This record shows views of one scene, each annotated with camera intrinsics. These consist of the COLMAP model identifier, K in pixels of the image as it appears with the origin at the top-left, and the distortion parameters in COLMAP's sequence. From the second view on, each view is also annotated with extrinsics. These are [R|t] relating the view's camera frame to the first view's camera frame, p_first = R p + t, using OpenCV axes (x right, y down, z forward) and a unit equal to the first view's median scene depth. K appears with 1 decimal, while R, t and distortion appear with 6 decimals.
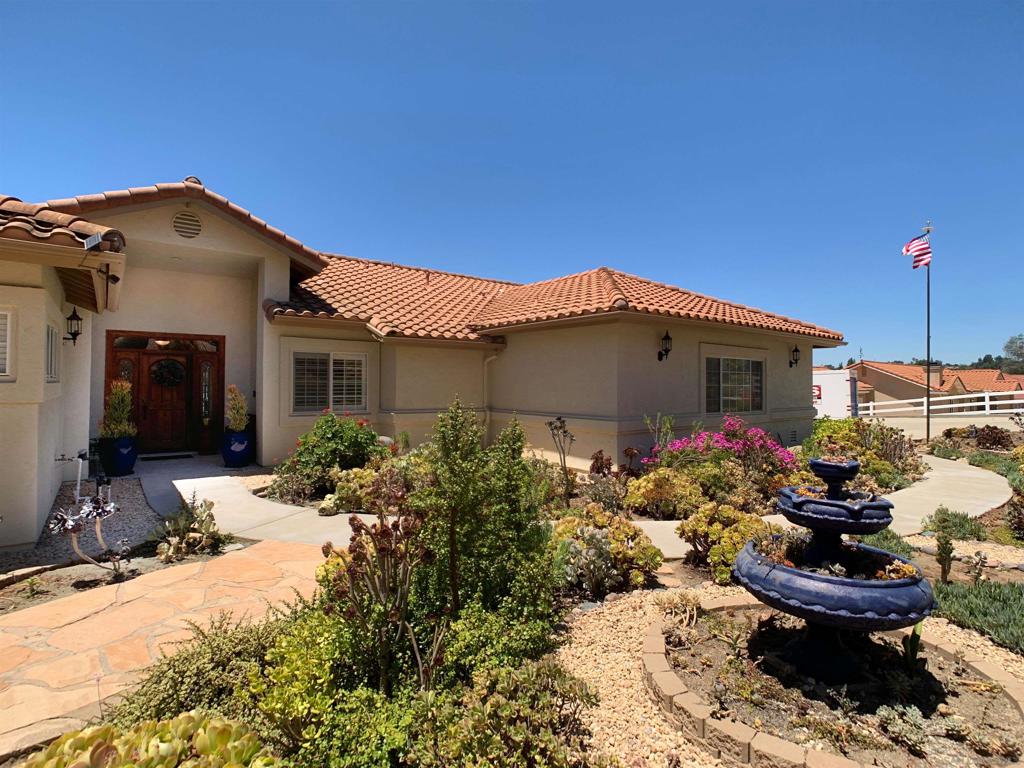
lens RADIAL K [[536.0, 0, 516.8], [0, 536.0, 379.6], [0, 0, 1]] dist [-0.038962, 0.005324]
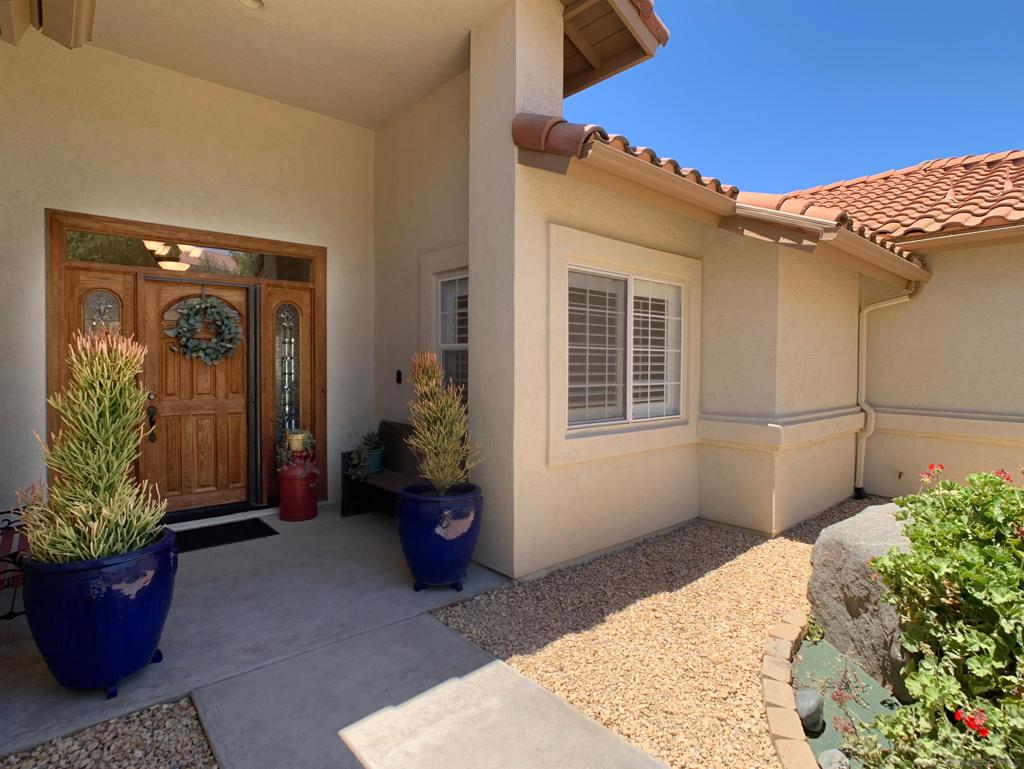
lens RADIAL K [[536.0, 0, 510.6], [0, 536.0, 374.9], [0, 0, 1]] dist [-0.038962, 0.005324]
pose [[0.998522, 0.000011, 0.054352, -0.460182], [-0.001817, 0.999448, 0.033178, 0.010819], [-0.054322, -0.033227, 0.997970, 0.589147]]
